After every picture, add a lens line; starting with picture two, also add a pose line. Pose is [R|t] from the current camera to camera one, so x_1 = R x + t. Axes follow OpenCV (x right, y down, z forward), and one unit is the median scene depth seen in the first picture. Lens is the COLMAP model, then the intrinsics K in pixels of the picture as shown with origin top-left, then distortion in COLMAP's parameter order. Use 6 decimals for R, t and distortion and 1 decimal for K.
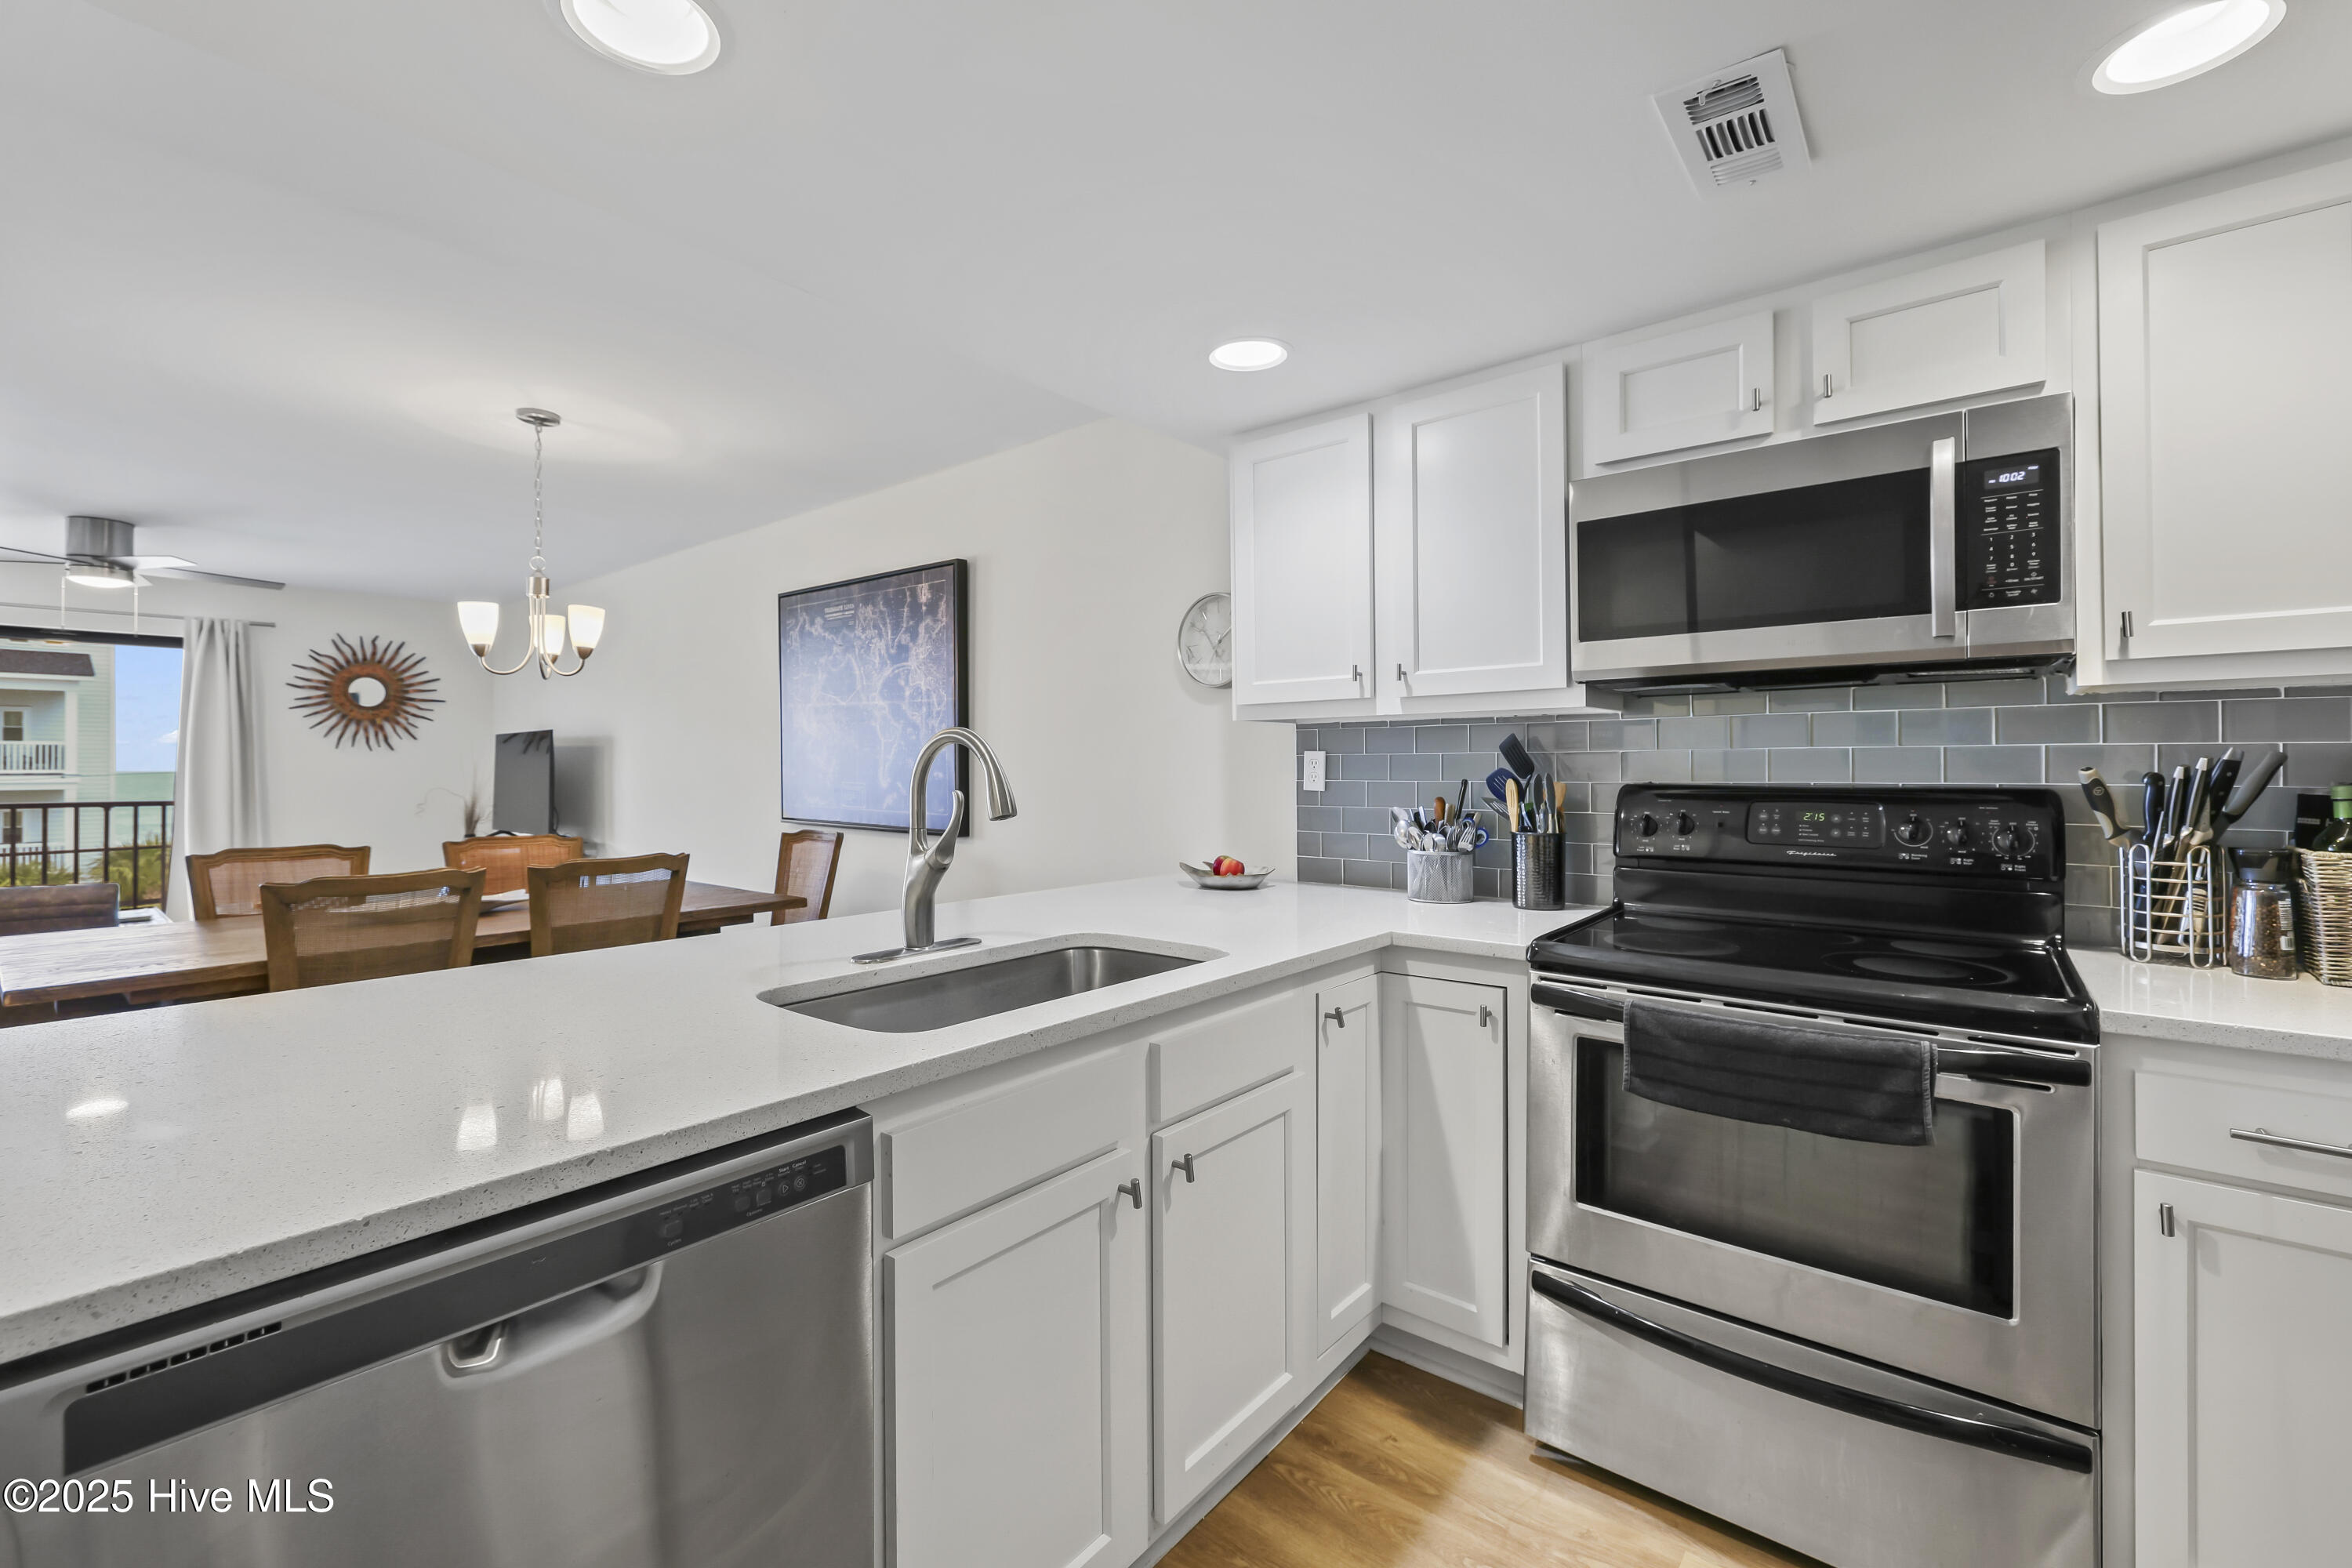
lens RADIAL K [[984.0, 0, 1170.6], [0, 984.0, 767.2], [0, 0, 1]] dist [0.001159, -0.000201]
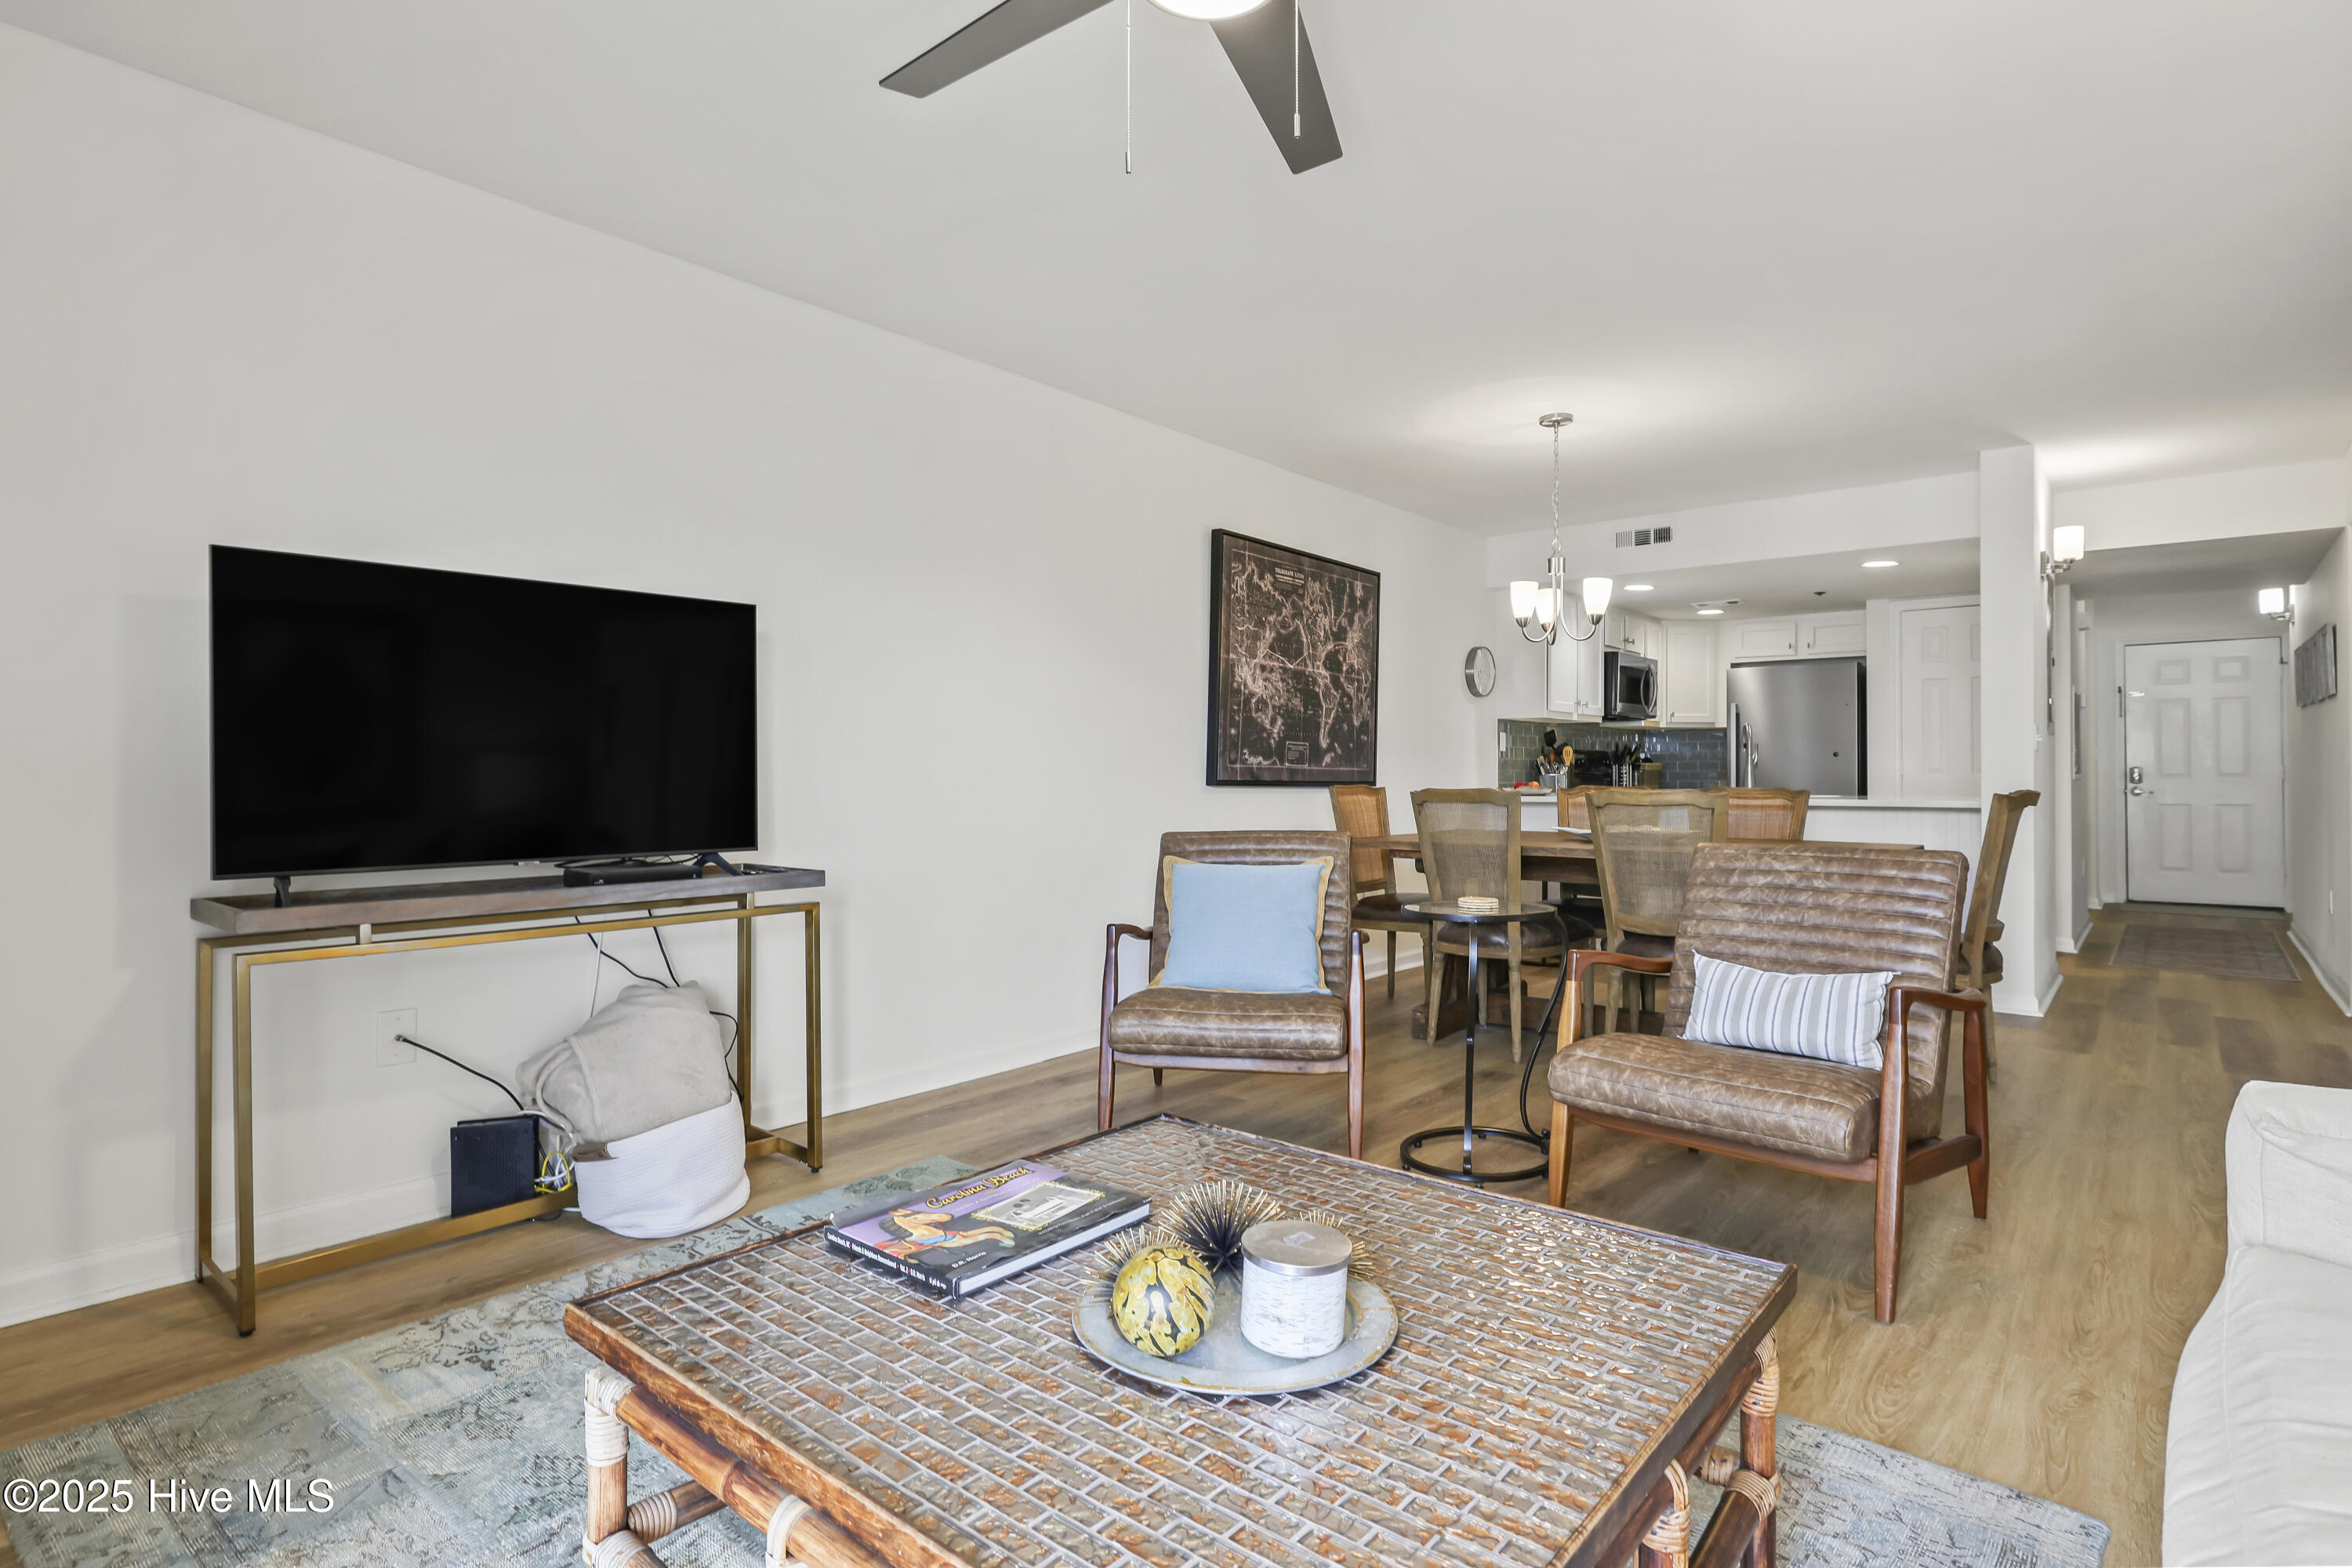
lens RADIAL K [[1200.2, 0, 1169.8], [0, 1200.2, 767.2], [0, 0, 1]] dist [0.000897, 0.000354]
pose [[0.004760, 0.007233, 0.999963, -2.397218], [-0.000771, 0.999974, -0.007230, 0.076398], [-0.999988, -0.000736, 0.004766, 1.684389]]
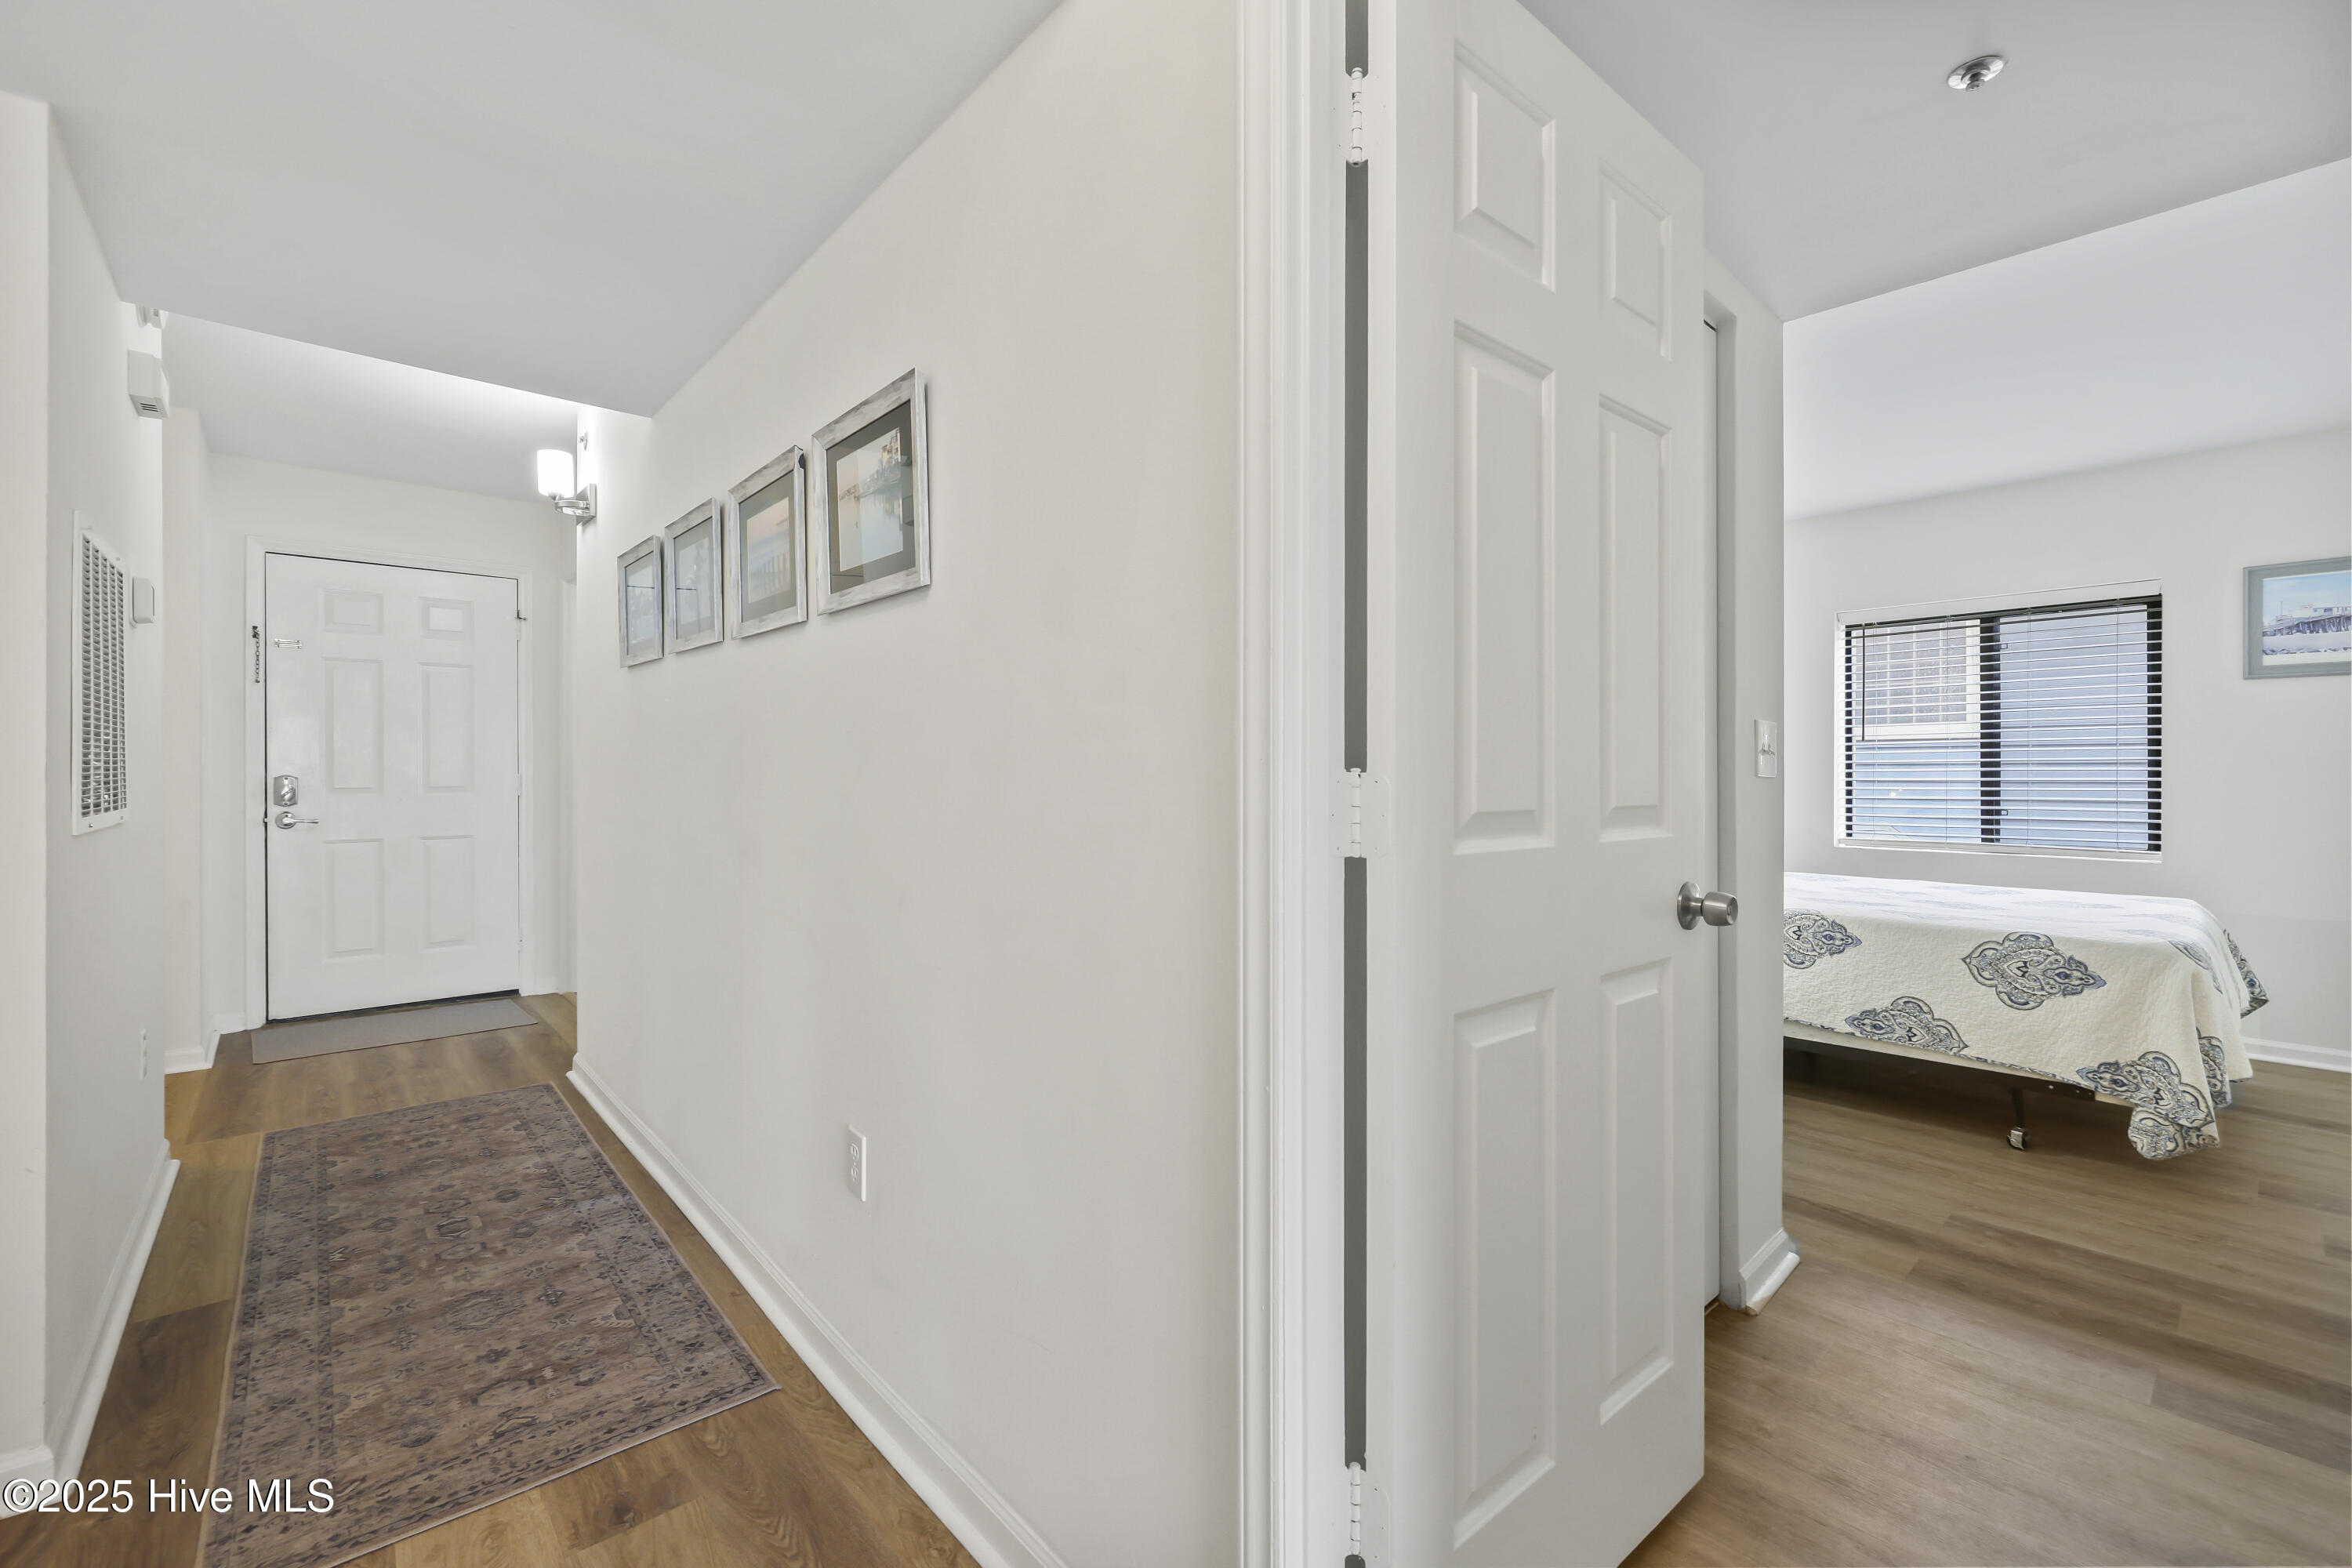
lens RADIAL K [[987.9, 0, 1172.9], [0, 987.9, 776.4], [0, 0, 1]] dist [-0.000922, -0.000091]
pose [[-0.987131, -0.002966, 0.159884, -0.638902], [-0.002829, 0.999995, 0.001087, 0.045693], [-0.159886, 0.000621, -0.987135, 0.298347]]
